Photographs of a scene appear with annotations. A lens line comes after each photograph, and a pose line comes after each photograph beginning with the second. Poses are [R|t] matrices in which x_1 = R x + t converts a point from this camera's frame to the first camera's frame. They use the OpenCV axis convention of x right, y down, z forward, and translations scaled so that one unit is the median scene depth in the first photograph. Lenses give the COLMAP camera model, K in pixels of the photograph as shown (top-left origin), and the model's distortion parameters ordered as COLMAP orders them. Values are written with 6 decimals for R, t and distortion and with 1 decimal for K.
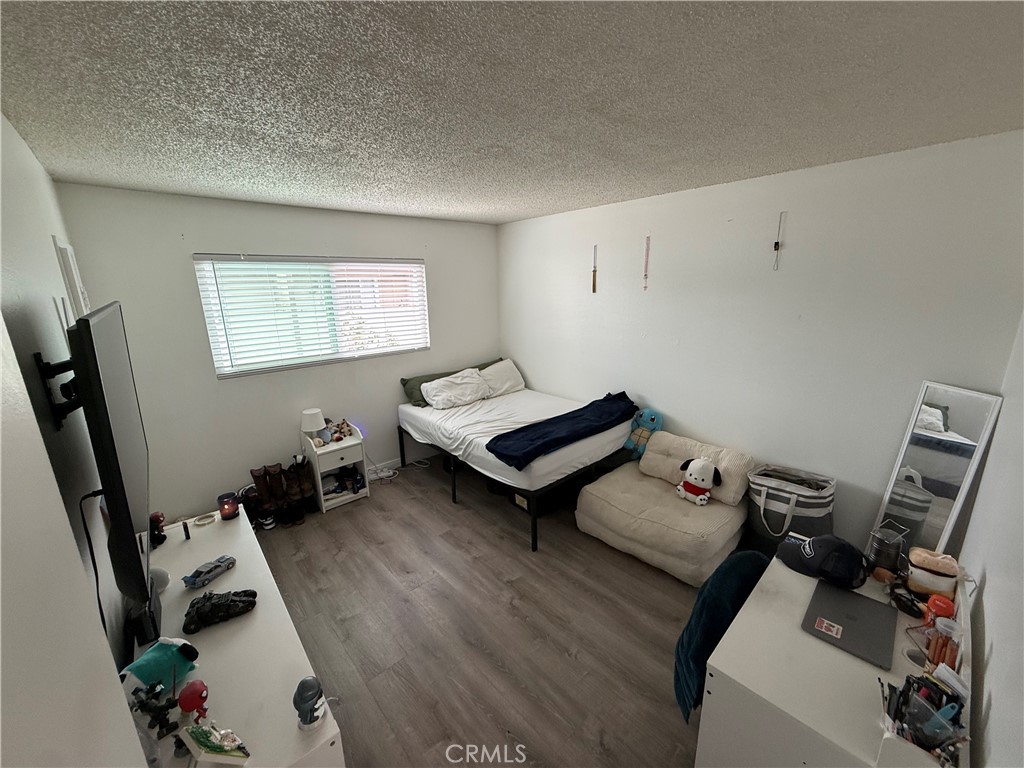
lens RADIAL K [[408.1, 0, 511.7], [0, 408.1, 382.6], [0, 0, 1]] dist [0.002275, 0.000632]
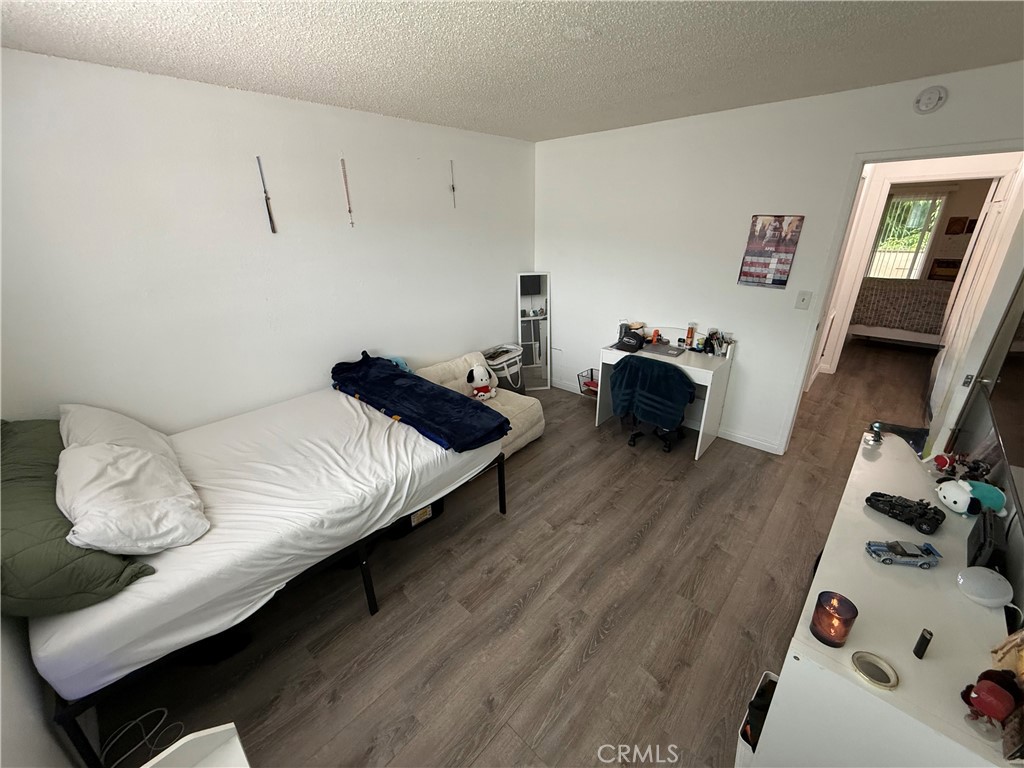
lens RADIAL K [[408.1, 0, 511.4], [0, 408.1, 385.8], [0, 0, 1]] dist [0.002275, 0.000632]
pose [[-0.087372, -0.351496, 0.932103, -0.784093], [0.261566, 0.894757, 0.361931, -0.196912], [-0.961223, 0.275429, 0.013763, 0.985351]]
